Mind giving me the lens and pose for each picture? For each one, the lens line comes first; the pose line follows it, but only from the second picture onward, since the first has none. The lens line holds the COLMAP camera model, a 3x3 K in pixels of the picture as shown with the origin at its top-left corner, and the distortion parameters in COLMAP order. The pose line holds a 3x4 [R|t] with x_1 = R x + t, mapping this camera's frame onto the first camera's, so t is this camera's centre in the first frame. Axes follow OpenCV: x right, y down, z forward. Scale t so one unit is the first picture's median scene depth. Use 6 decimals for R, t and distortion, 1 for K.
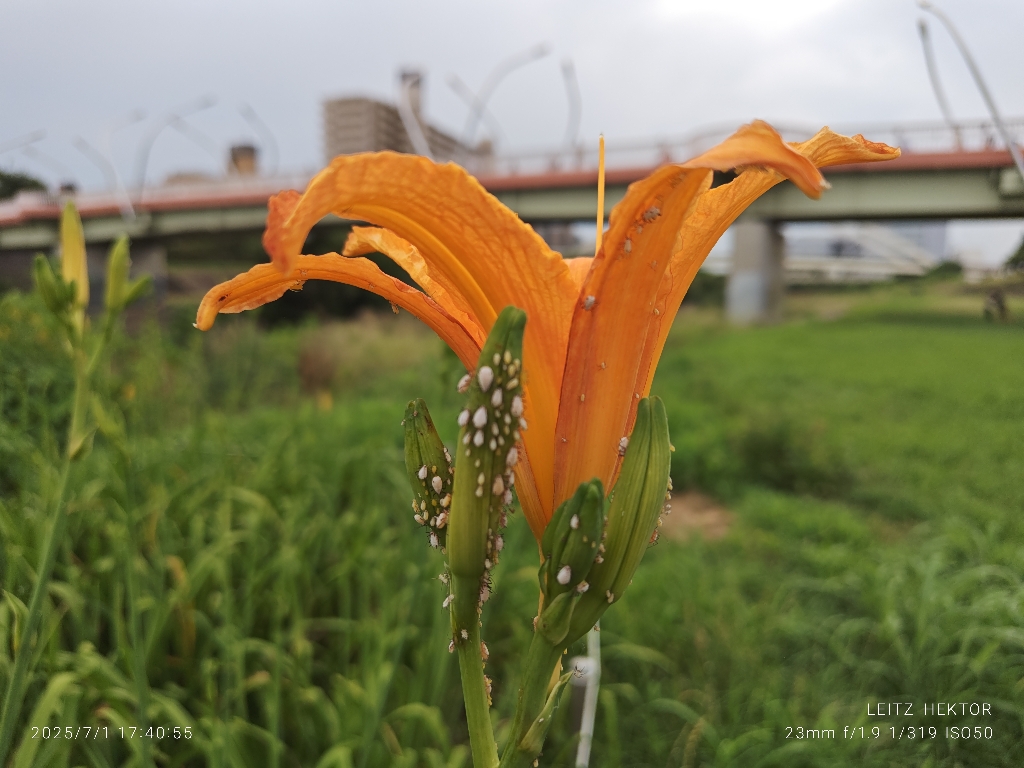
lens RADIAL K [[687.5, 0, 500.0], [0, 687.5, 364.4], [0, 0, 1]] dist [-0.056983, 0.000366]
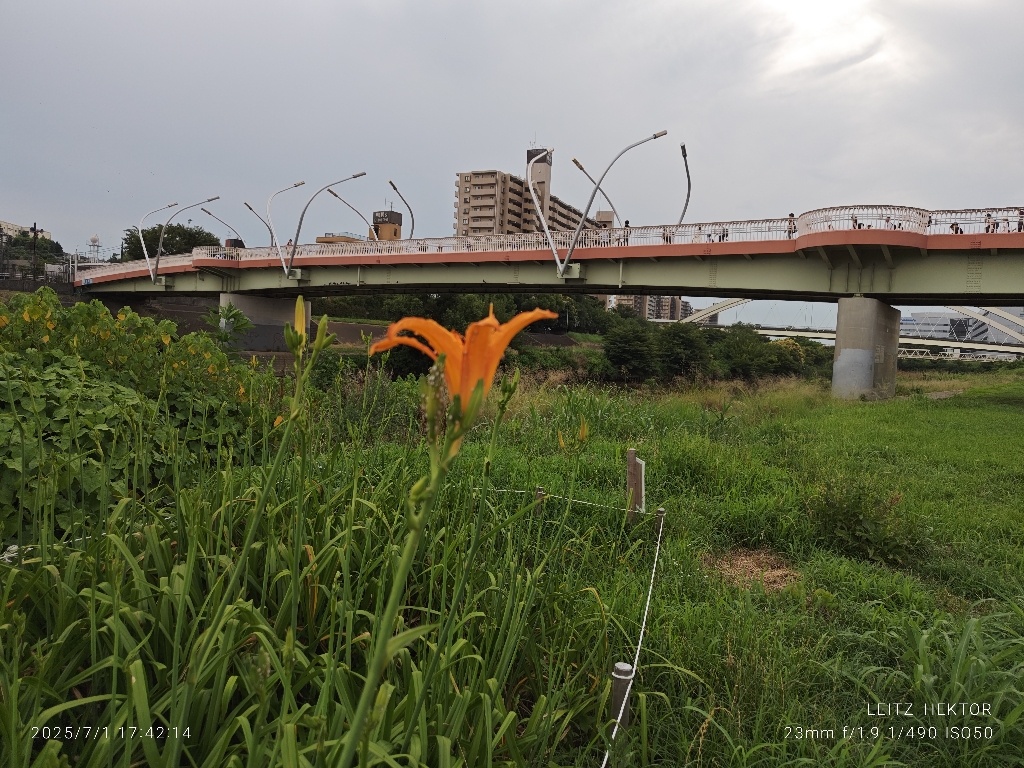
lens RADIAL K [[696.7, 0, 528.2], [0, 696.7, 383.6], [0, 0, 1]] dist [-0.000675, 0.000060]
pose [[0.988380, 0.058121, -0.140455, 0.041473], [-0.066636, 0.996165, -0.056700, 0.011345], [0.136621, 0.065401, 0.988462, -0.113796]]
